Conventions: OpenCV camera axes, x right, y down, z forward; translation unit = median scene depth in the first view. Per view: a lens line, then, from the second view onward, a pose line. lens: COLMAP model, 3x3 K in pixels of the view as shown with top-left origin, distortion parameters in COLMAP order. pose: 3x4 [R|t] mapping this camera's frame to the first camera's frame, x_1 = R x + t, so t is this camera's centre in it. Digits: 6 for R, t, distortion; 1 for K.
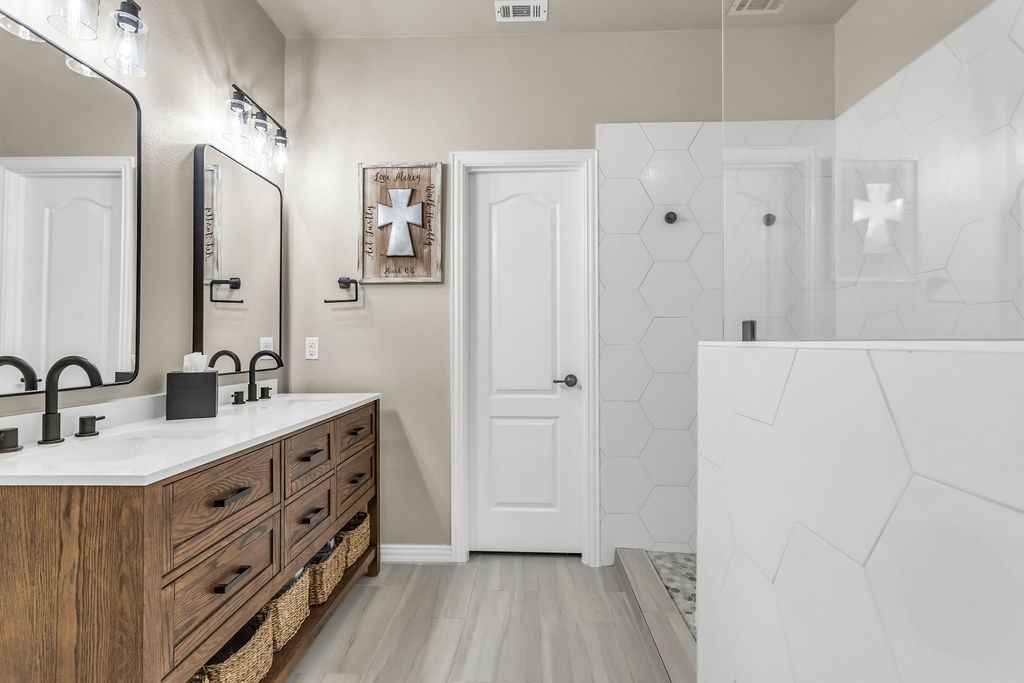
lens RADIAL K [[494.4, 0, 511.7], [0, 494.4, 339.4], [0, 0, 1]] dist [0.010017, -0.000574]
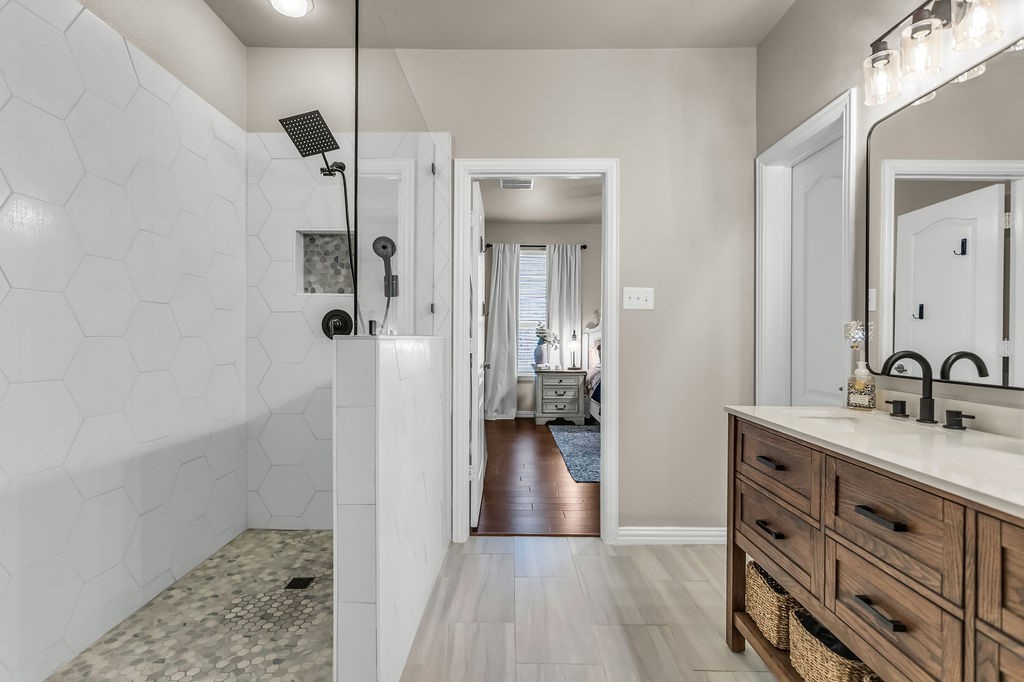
lens RADIAL K [[494.4, 0, 511.5], [0, 494.4, 341.0], [0, 0, 1]] dist [0.010017, -0.000574]
pose [[-0.999391, -0.001624, -0.034870, 0.111957], [-0.001686, 0.999997, 0.001725, 0.008966], [0.034867, 0.001783, -0.999390, 1.915987]]
